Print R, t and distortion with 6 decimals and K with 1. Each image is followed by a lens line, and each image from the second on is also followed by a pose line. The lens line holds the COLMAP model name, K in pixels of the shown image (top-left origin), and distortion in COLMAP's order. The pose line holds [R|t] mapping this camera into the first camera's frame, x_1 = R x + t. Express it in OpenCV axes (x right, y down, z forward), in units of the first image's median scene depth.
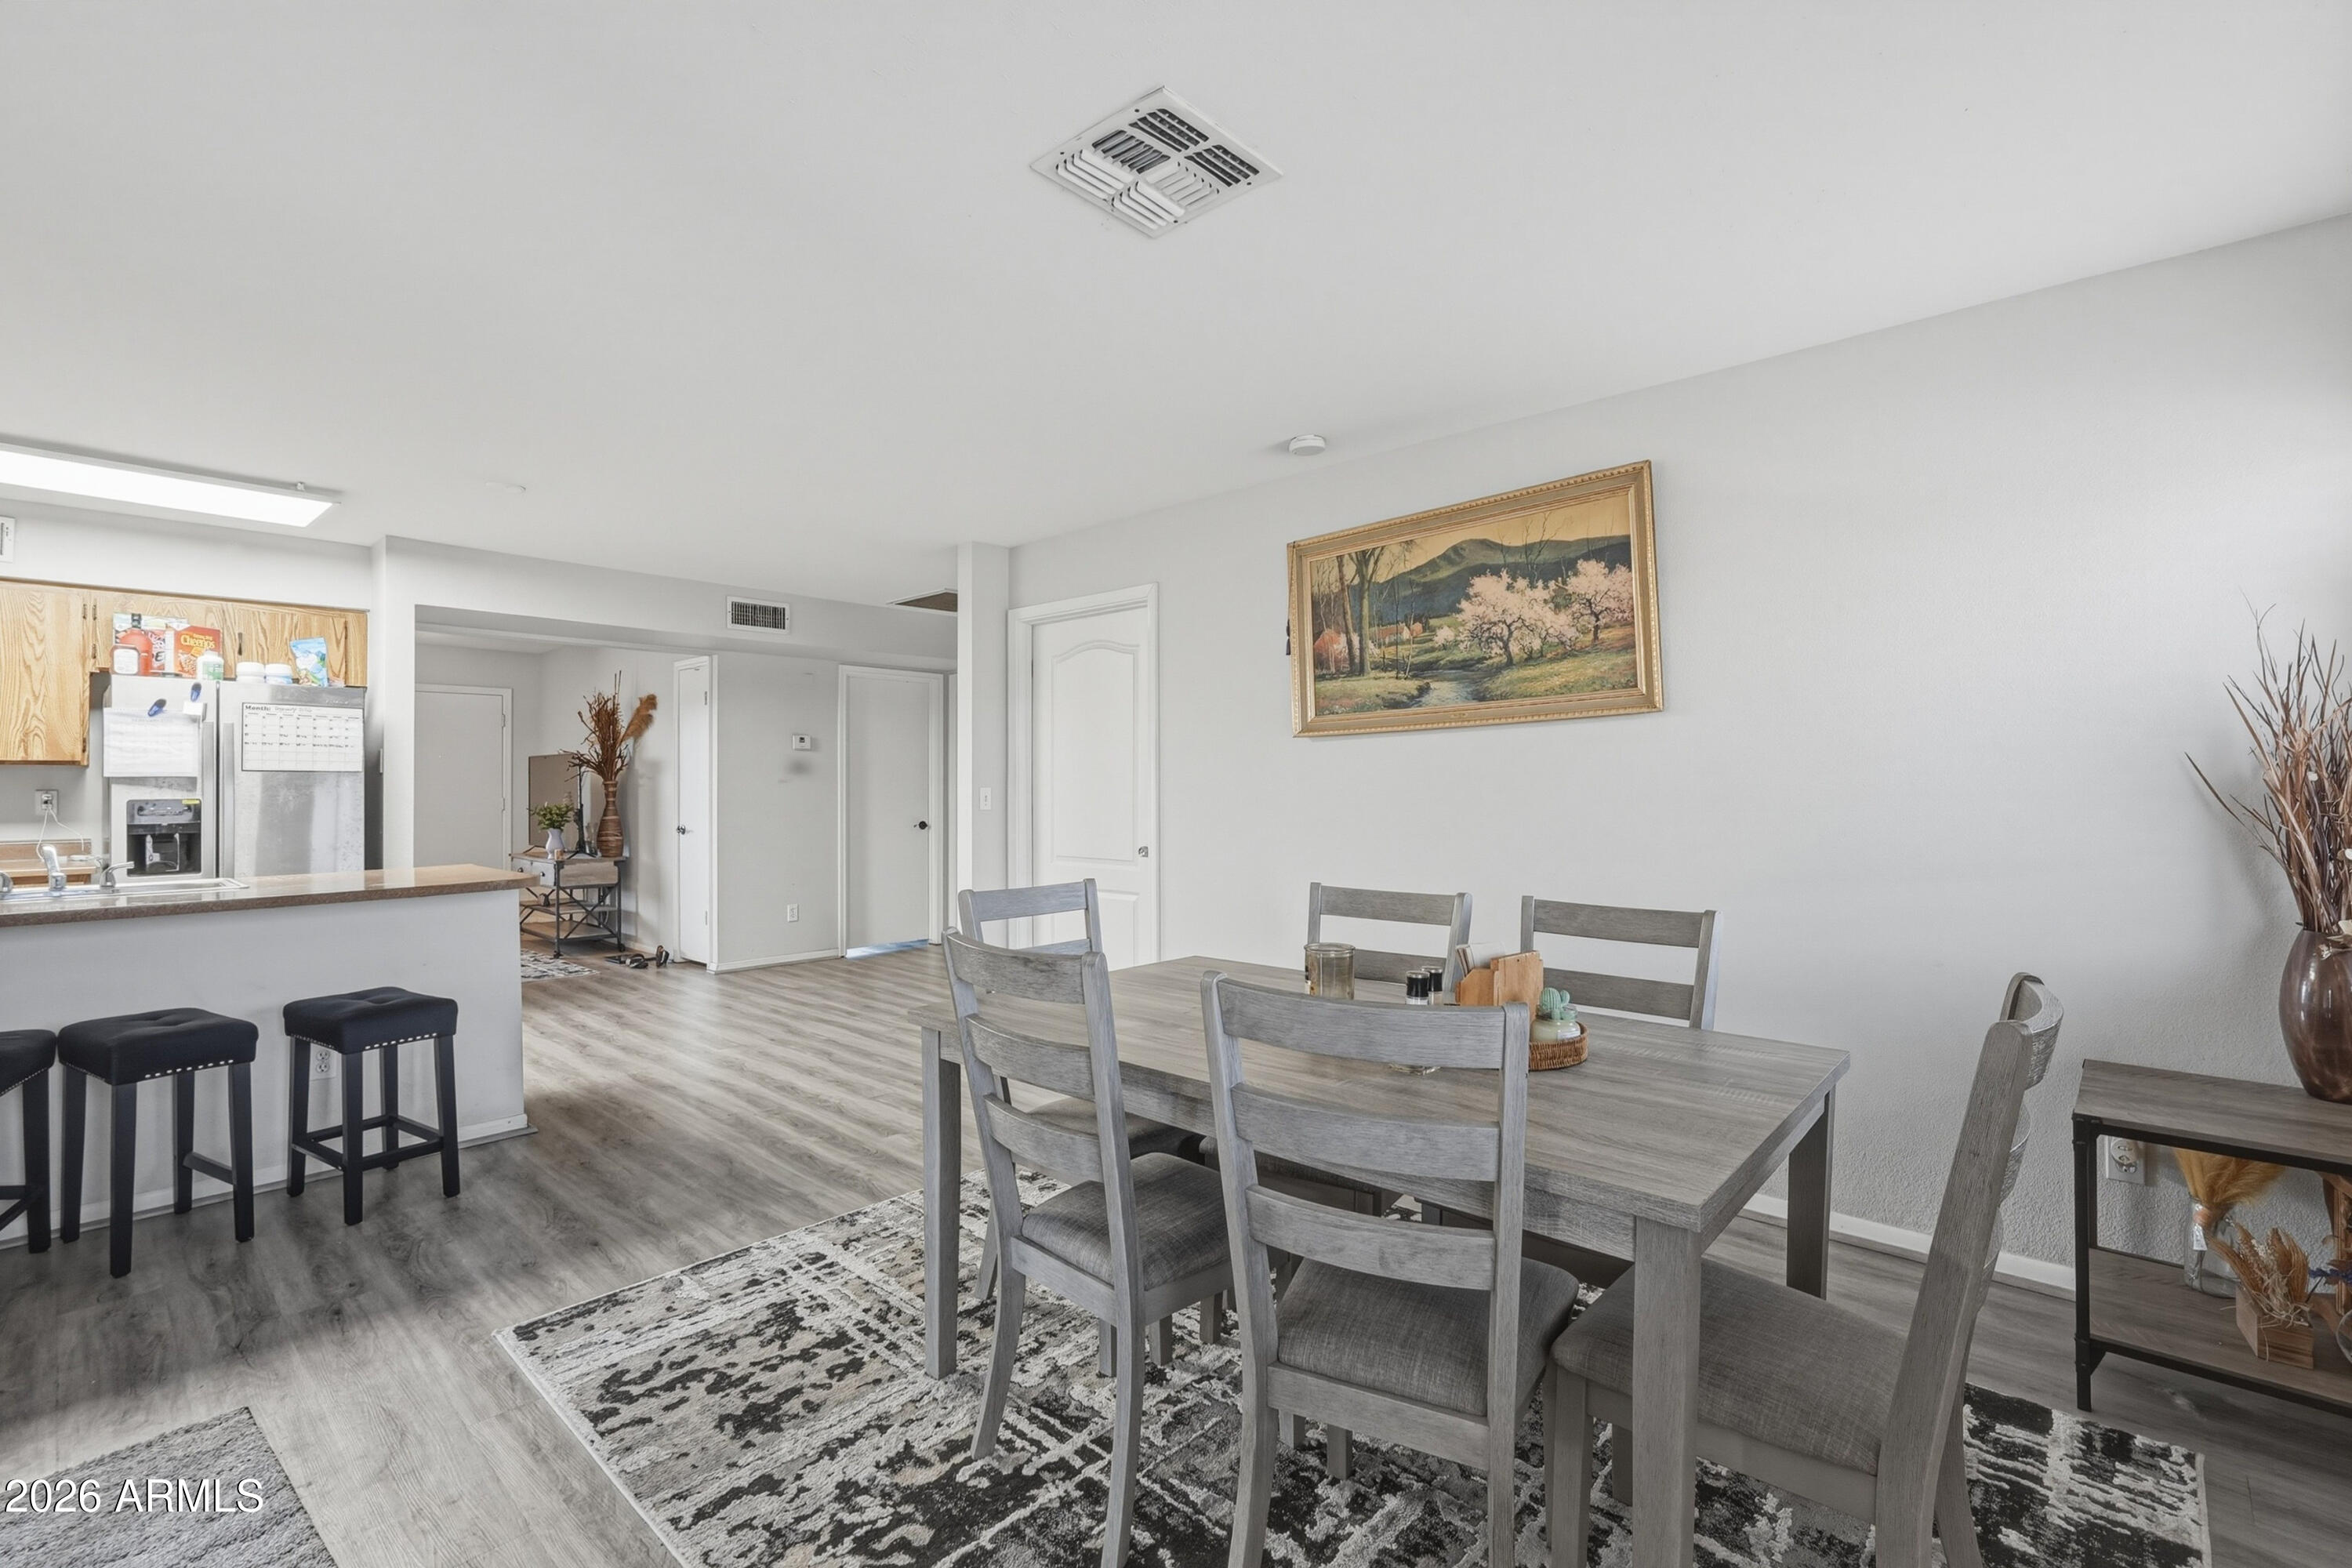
lens RADIAL K [[1049.9, 0, 1180.7], [0, 1049.9, 786.5], [0, 0, 1]] dist [-0.013784, 0.007249]
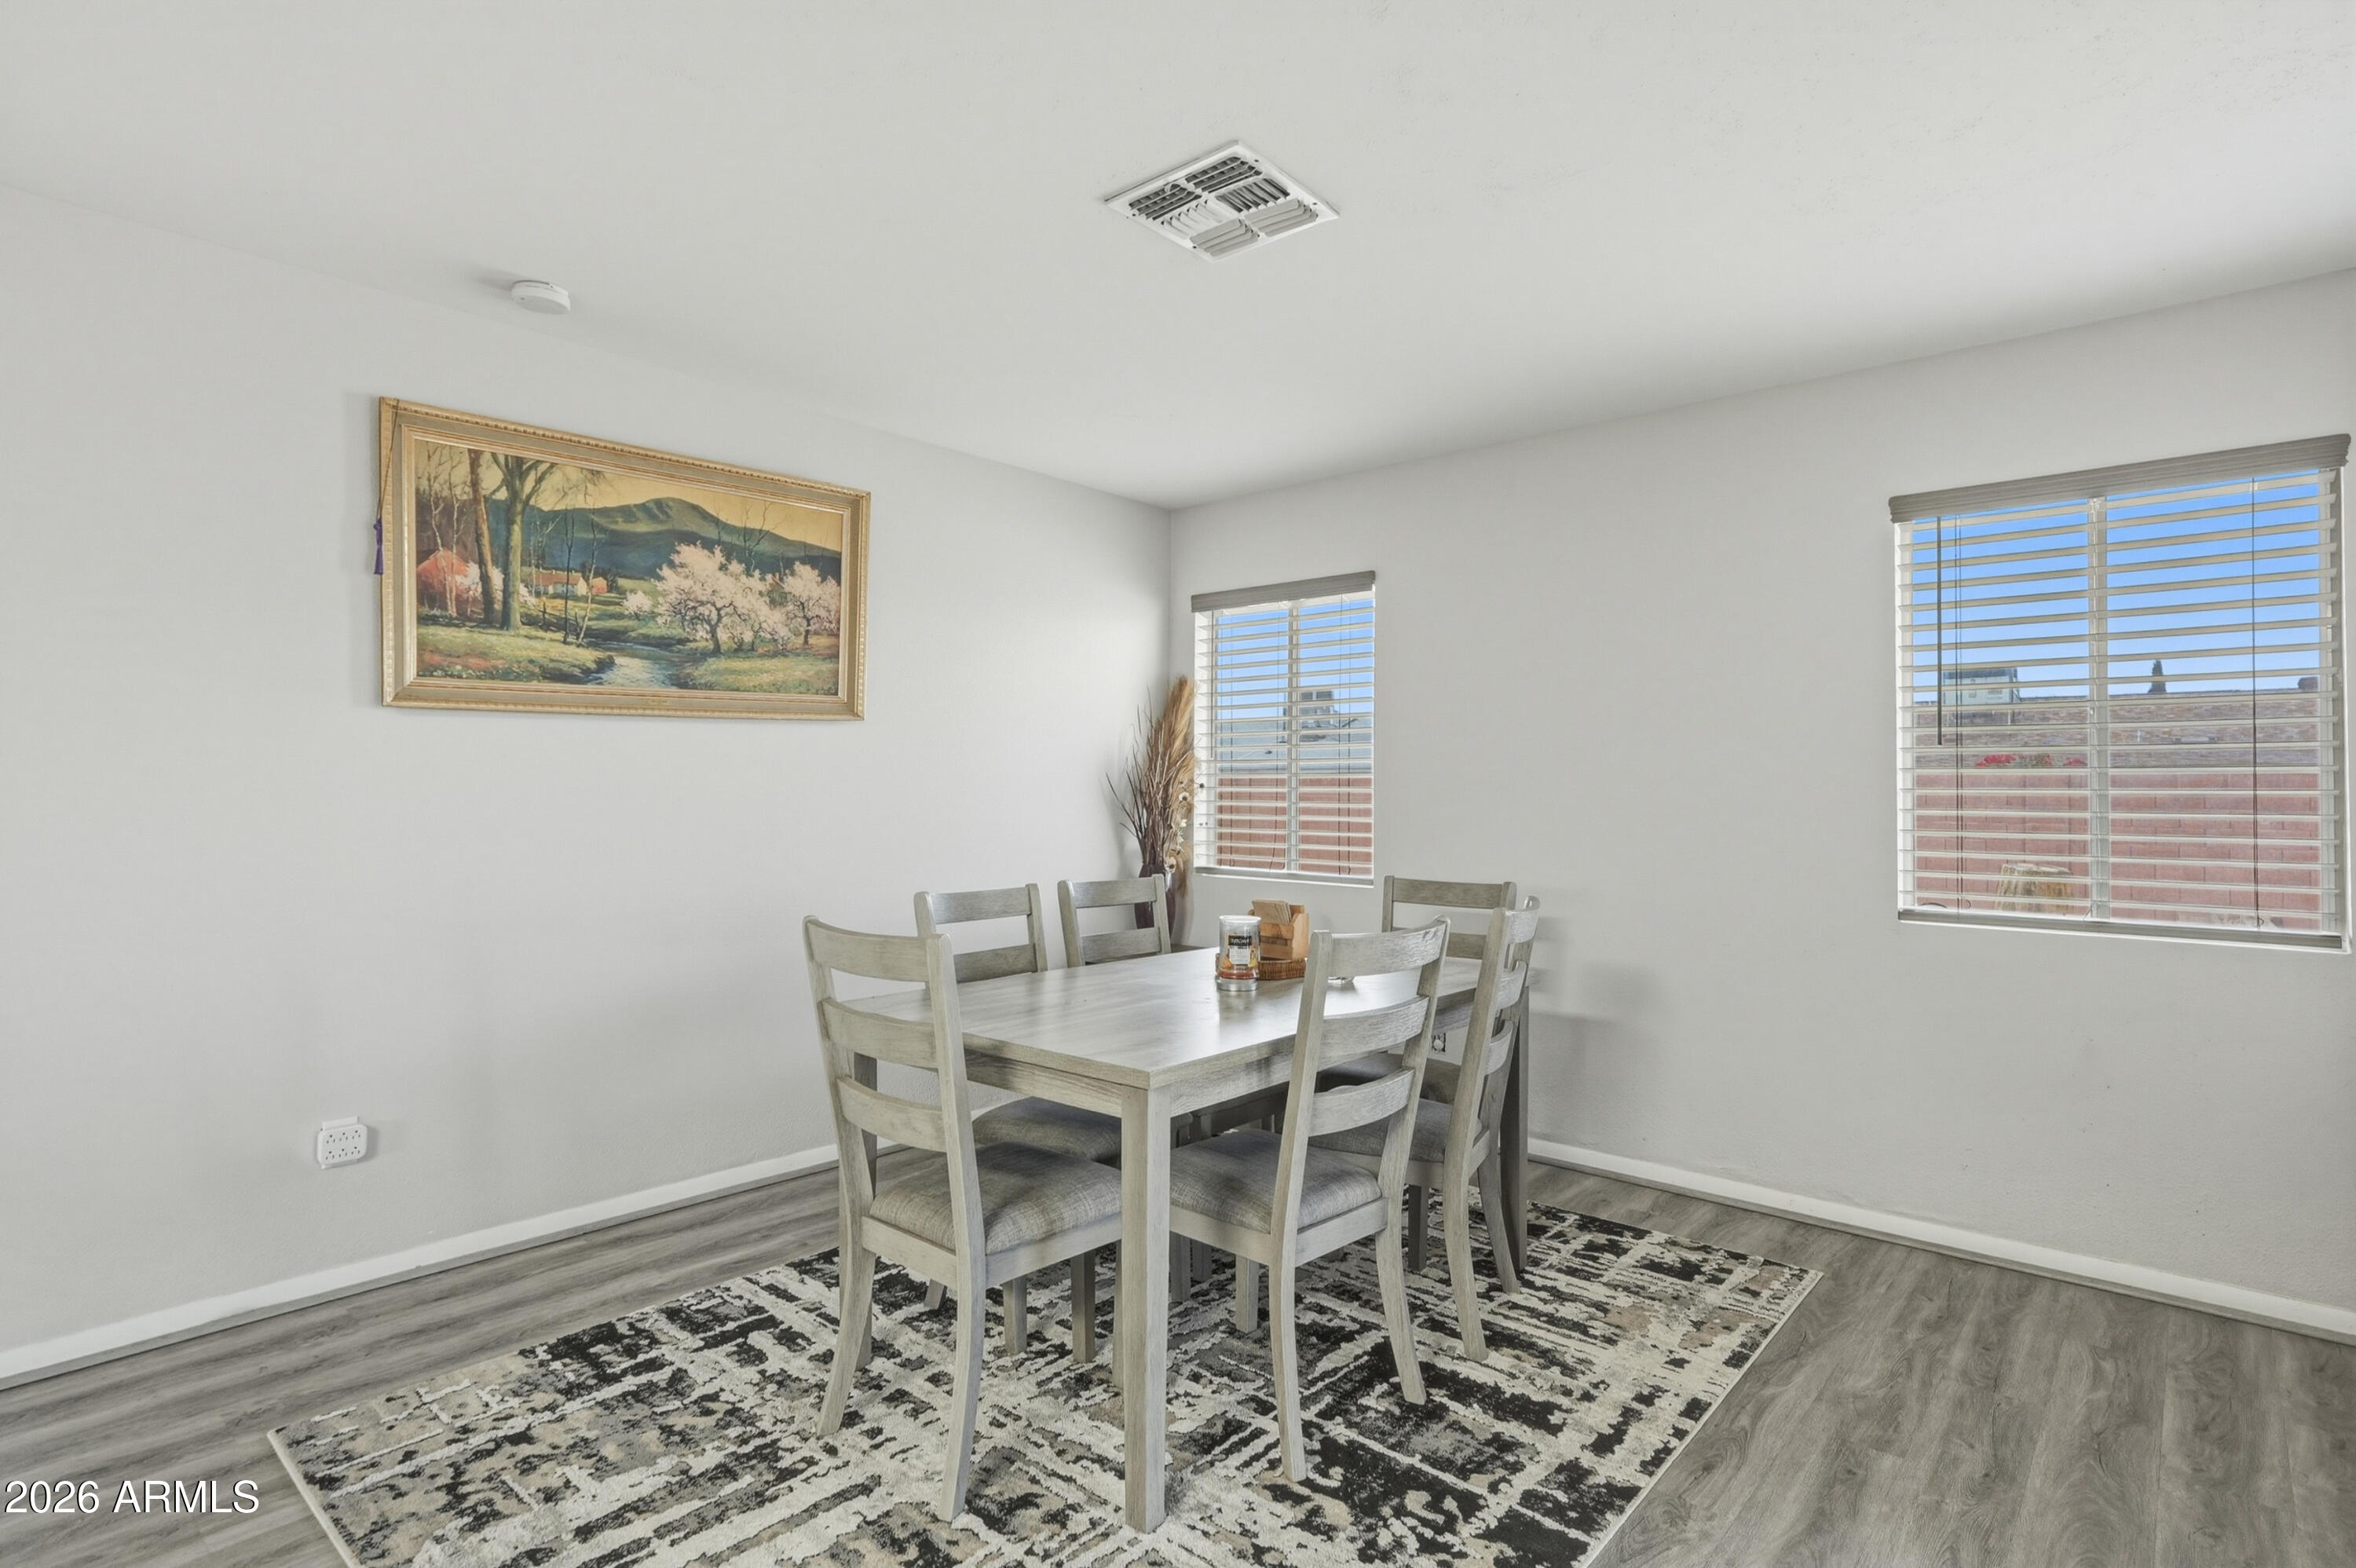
lens RADIAL K [[1161.9, 0, 1184.8], [0, 1161.9, 782.6], [0, 0, 1]] dist [-0.010913, 0.004672]
pose [[-0.021995, 0.012942, 0.999674, -0.781927], [-0.004482, 0.999905, -0.013044, 0.008351], [-0.999748, -0.004768, -0.021935, 0.697209]]
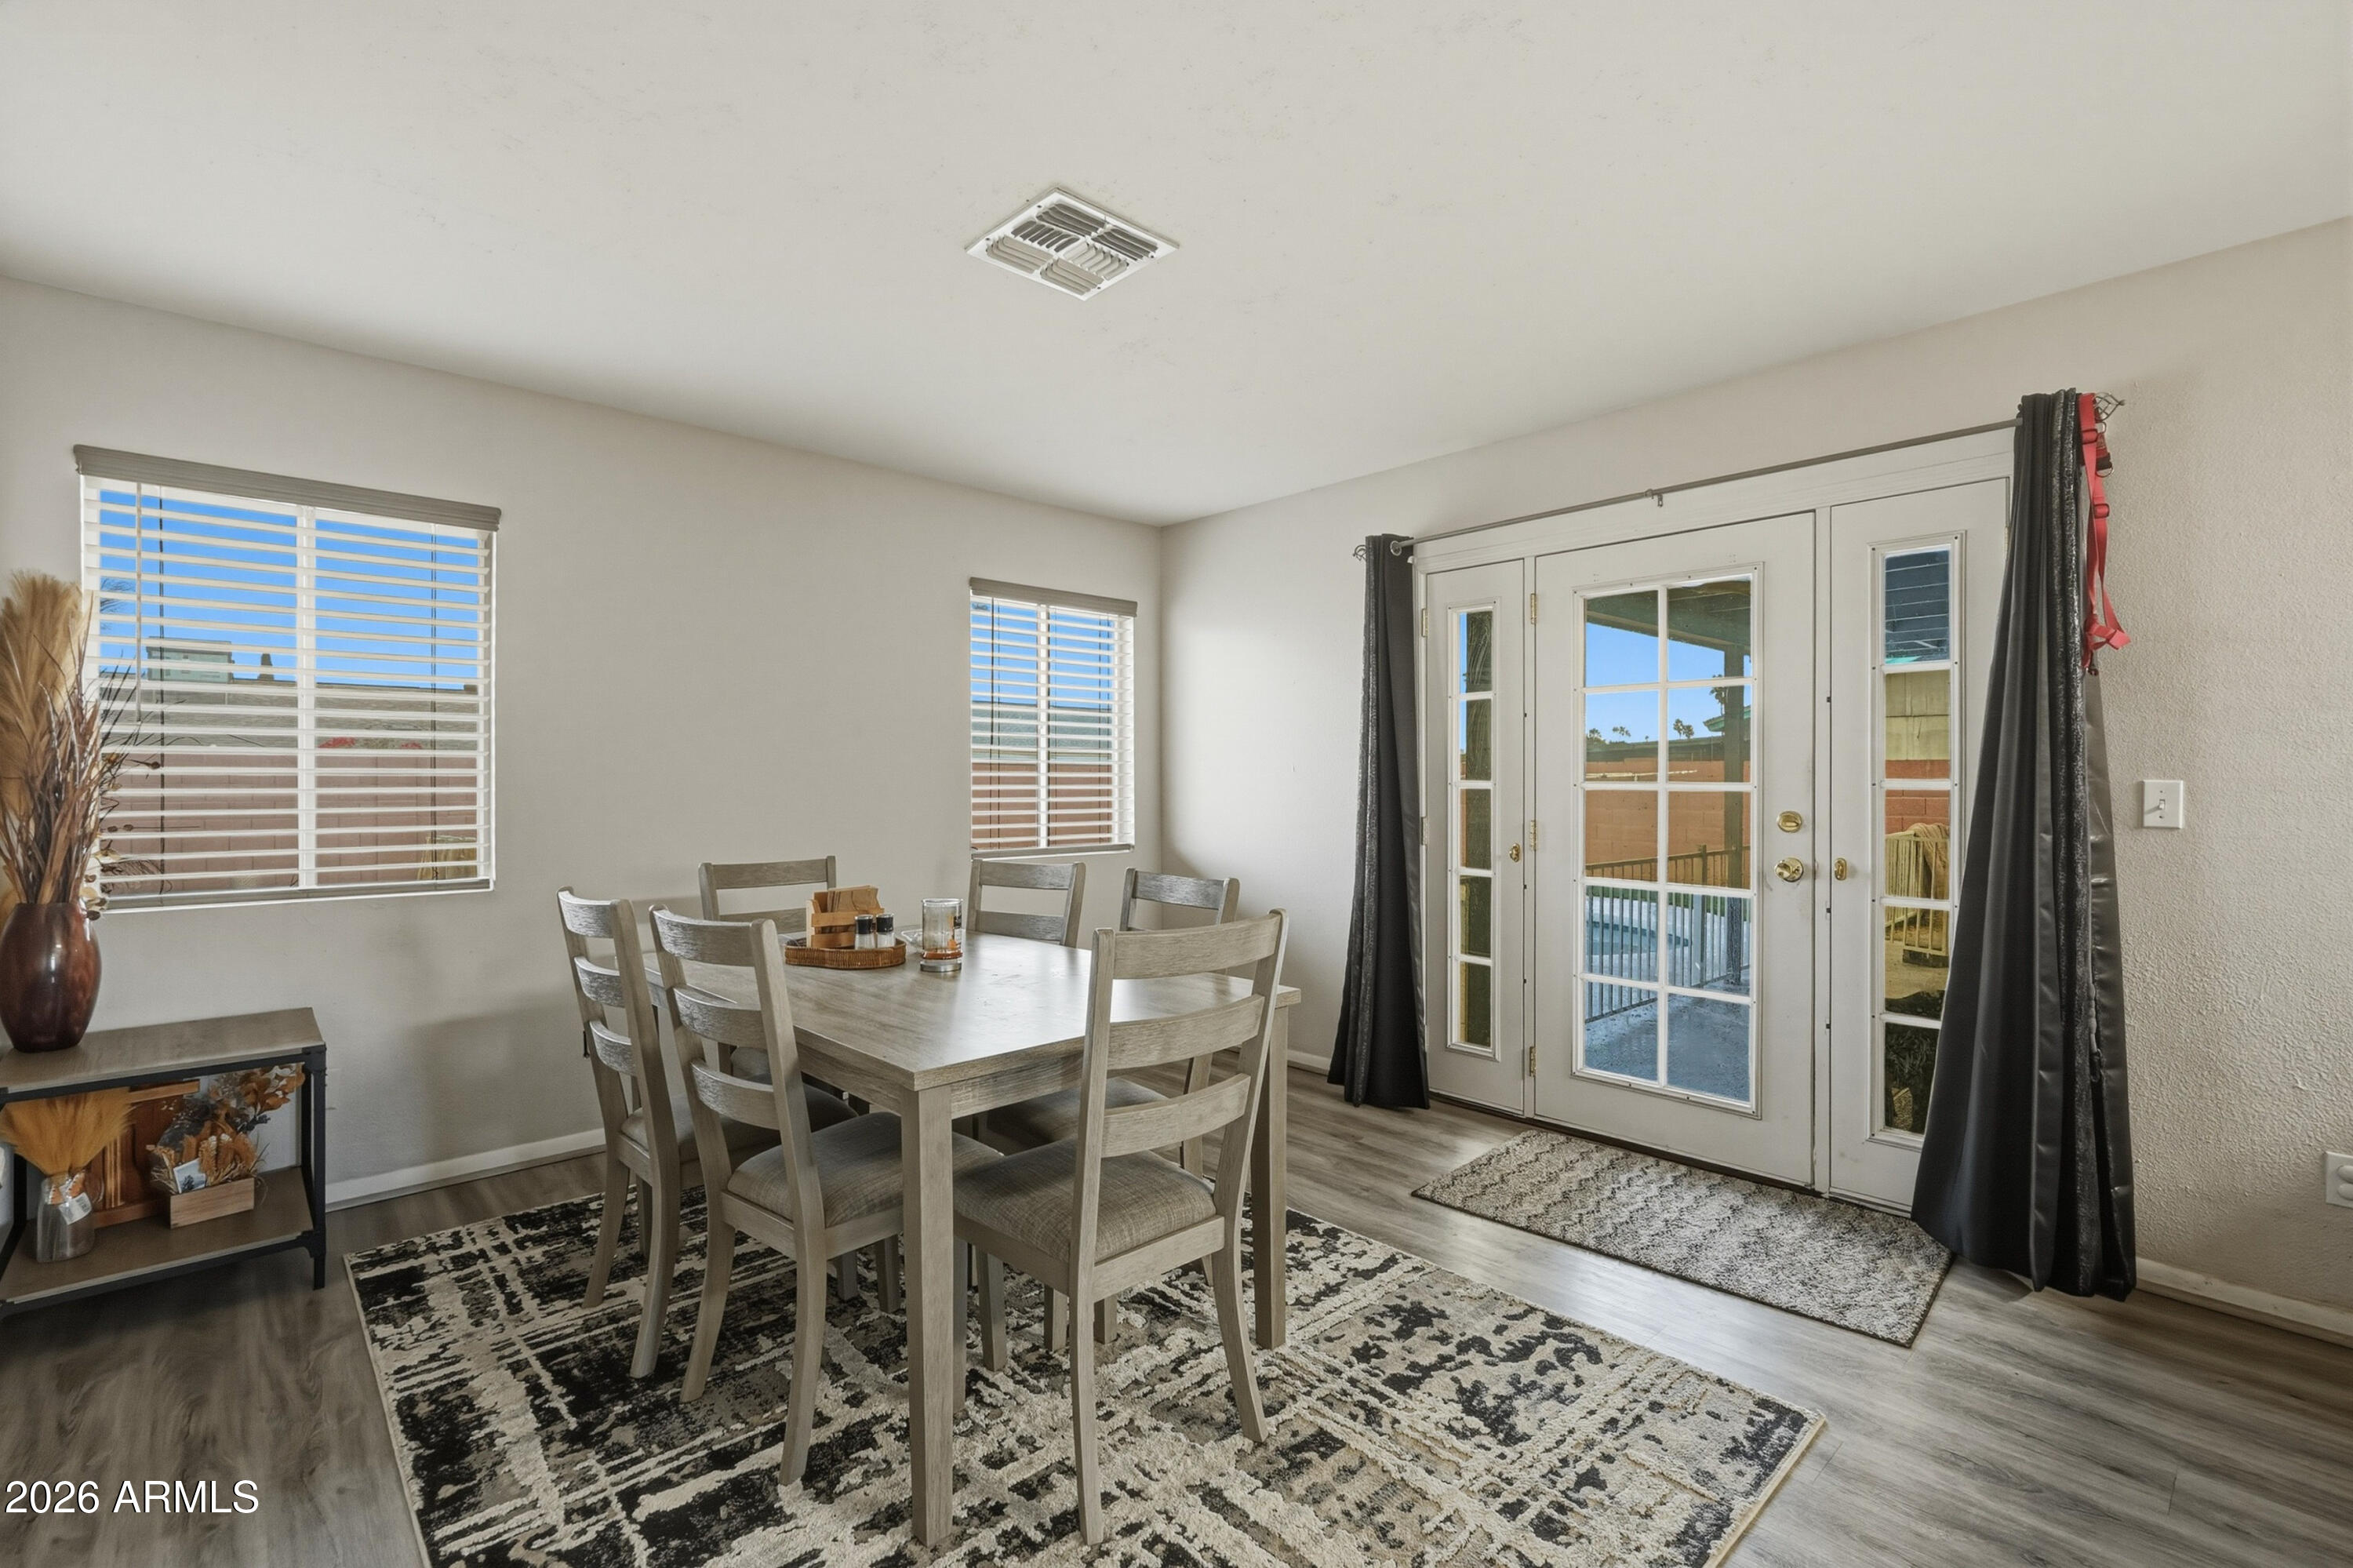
lens RADIAL K [[1050.4, 0, 1178.8], [0, 1050.4, 785.8], [0, 0, 1]] dist [-0.013784, 0.007249]
pose [[-0.996395, 0.001530, 0.084818, -0.159938], [0.002078, 0.999978, 0.006368, 0.005073], [-0.084807, 0.006521, -0.996376, 1.425728]]
